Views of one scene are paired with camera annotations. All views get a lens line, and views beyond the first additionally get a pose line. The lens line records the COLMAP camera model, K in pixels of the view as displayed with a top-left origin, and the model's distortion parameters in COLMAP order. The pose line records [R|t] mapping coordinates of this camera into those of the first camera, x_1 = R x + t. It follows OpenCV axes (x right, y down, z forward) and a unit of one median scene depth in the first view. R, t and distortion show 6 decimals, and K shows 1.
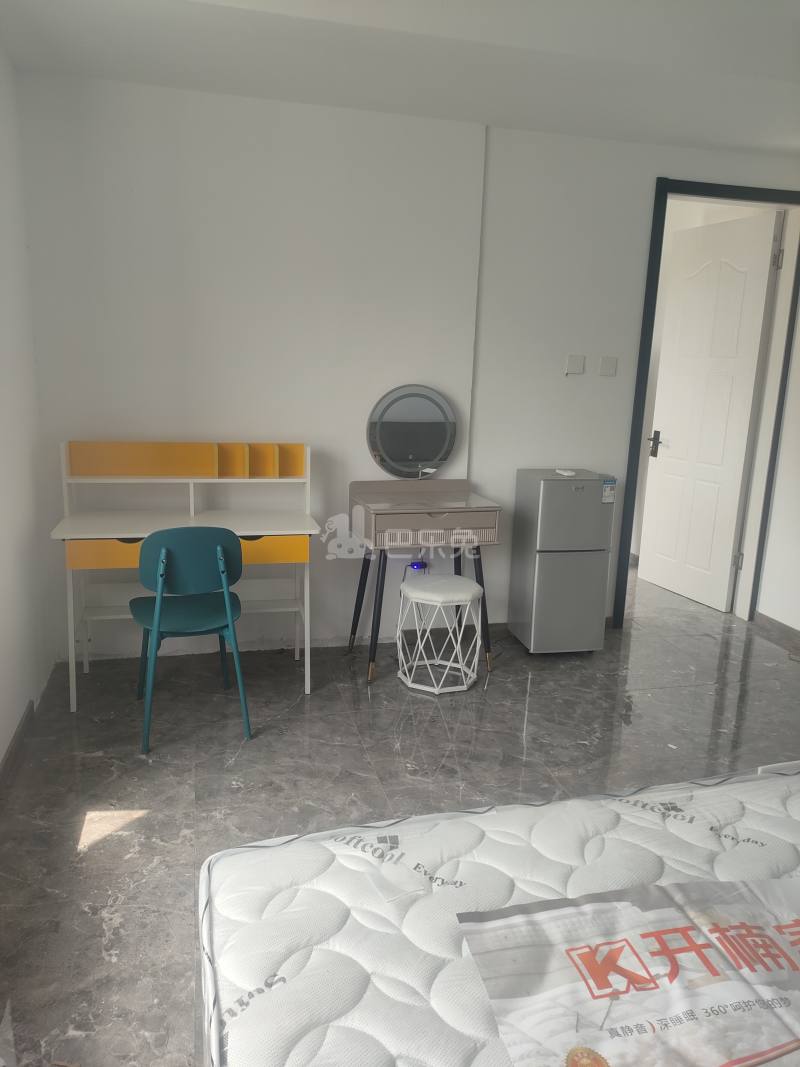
lens RADIAL K [[783.8, 0, 399.2], [0, 783.8, 537.0], [0, 0, 1]] dist [0.005108, 0.006262]
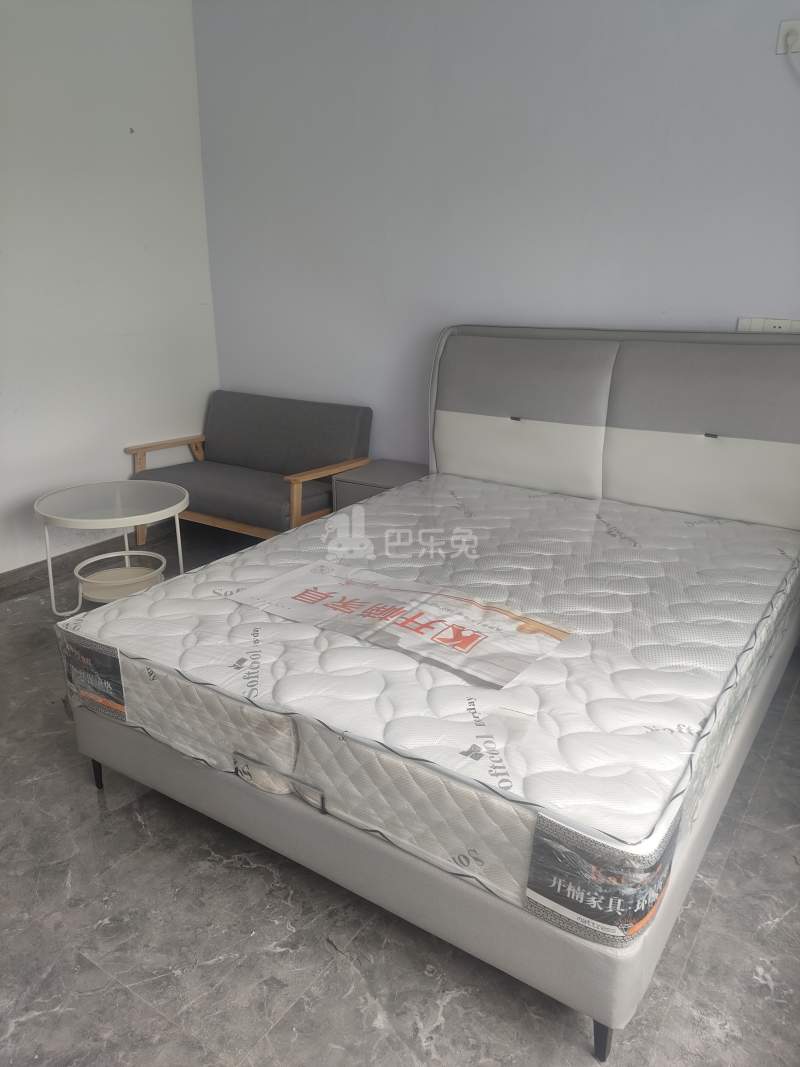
lens RADIAL K [[783.8, 0, 399.2], [0, 783.8, 537.0], [0, 0, 1]] dist [0.005108, 0.006262]
pose [[-0.666524, -0.263545, 0.697345, -0.342298], [0.147517, 0.870302, 0.469908, -0.192405], [-0.730743, 0.416075, -0.541199, 0.906690]]
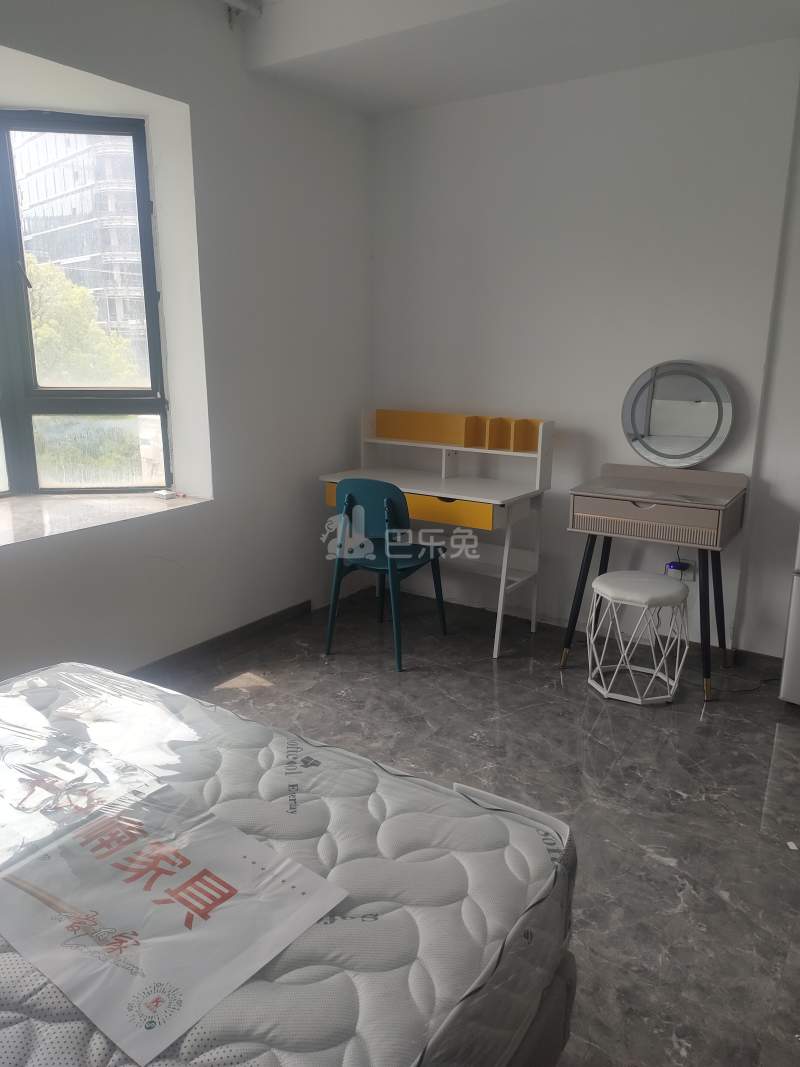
lens RADIAL K [[775.1, 0, 400.0], [0, 775.1, 533.5], [0, 0, 1]] dist [-0.003401, -0.000484]
pose [[0.656279, 0.149571, -0.739545, 0.743263], [-0.155081, 0.985968, 0.061789, -0.010750], [0.738409, 0.074139, 0.670265, 0.279389]]
